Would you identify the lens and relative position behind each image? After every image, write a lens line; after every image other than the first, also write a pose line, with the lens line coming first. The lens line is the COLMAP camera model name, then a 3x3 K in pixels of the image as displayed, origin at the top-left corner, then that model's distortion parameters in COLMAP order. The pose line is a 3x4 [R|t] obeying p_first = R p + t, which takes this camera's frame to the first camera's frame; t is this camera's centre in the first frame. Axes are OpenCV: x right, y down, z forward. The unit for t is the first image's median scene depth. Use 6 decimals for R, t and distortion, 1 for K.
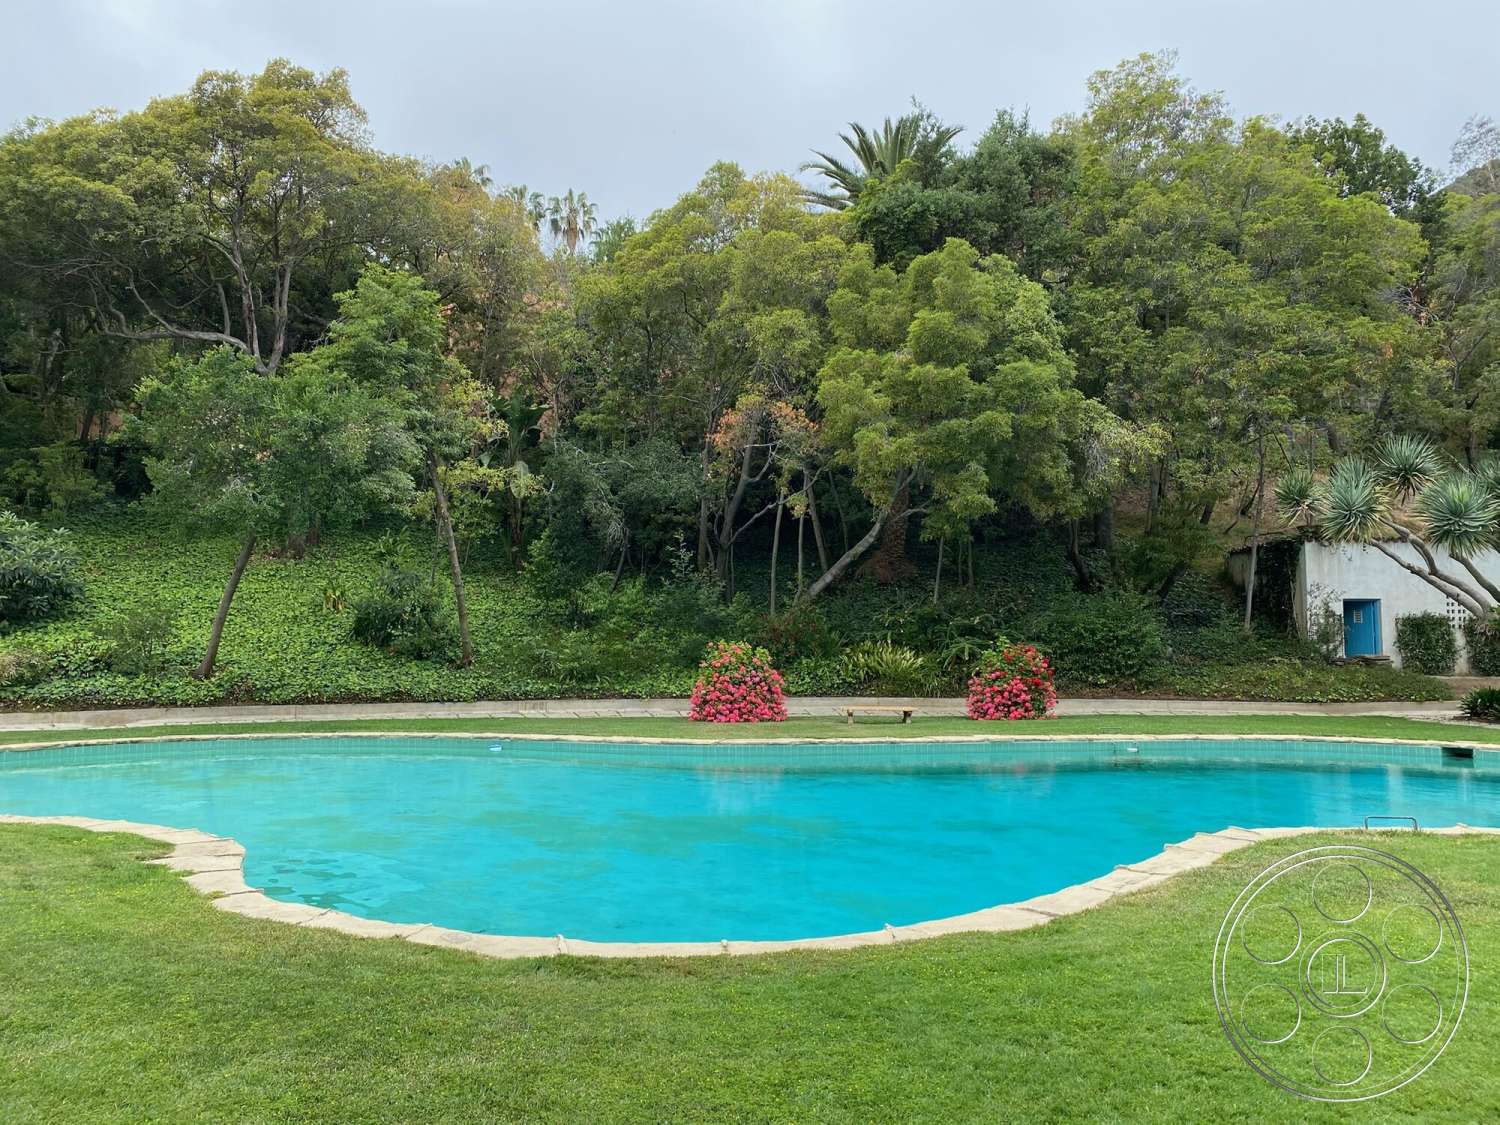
lens RADIAL K [[1128.4, 0, 745.0], [0, 1128.4, 563.4], [0, 0, 1]] dist [0.040206, -0.068186]
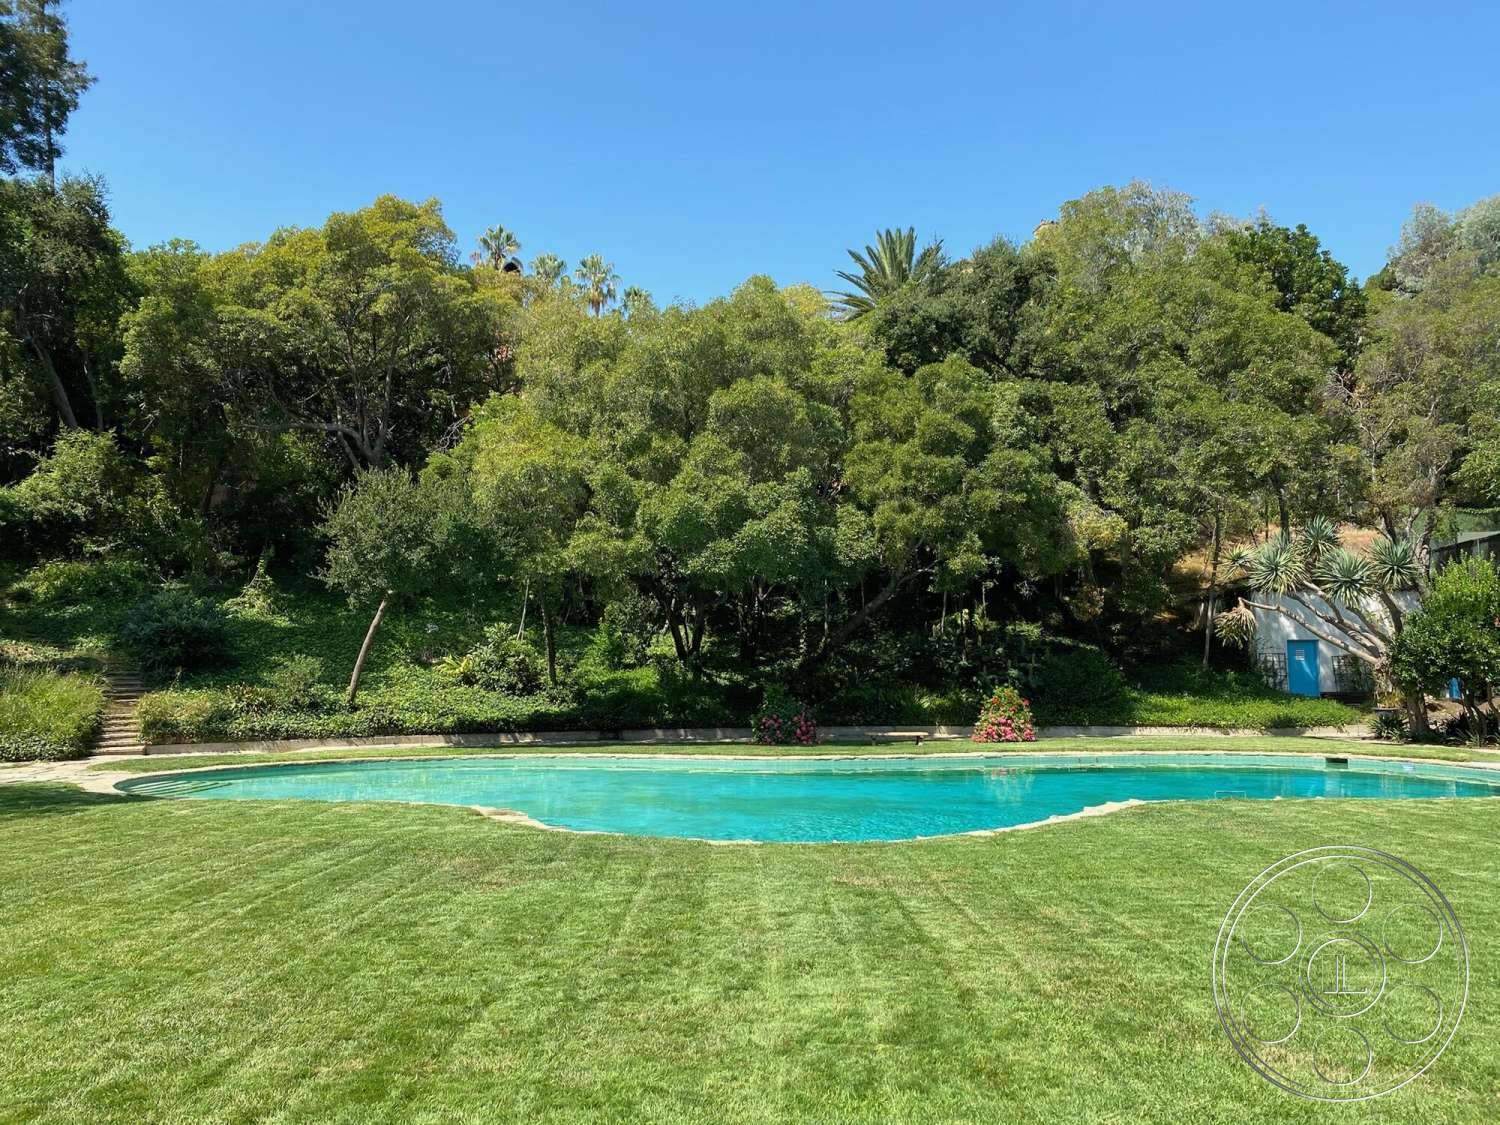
lens RADIAL K [[1128.4, 0, 745.6], [0, 1128.4, 555.8], [0, 0, 1]] dist [0.040206, -0.068186]
pose [[0.999858, -0.009169, -0.014119, -0.028443], [0.008687, 0.999391, -0.033788, -0.028920], [0.014420, 0.033660, 0.999329, -0.266519]]
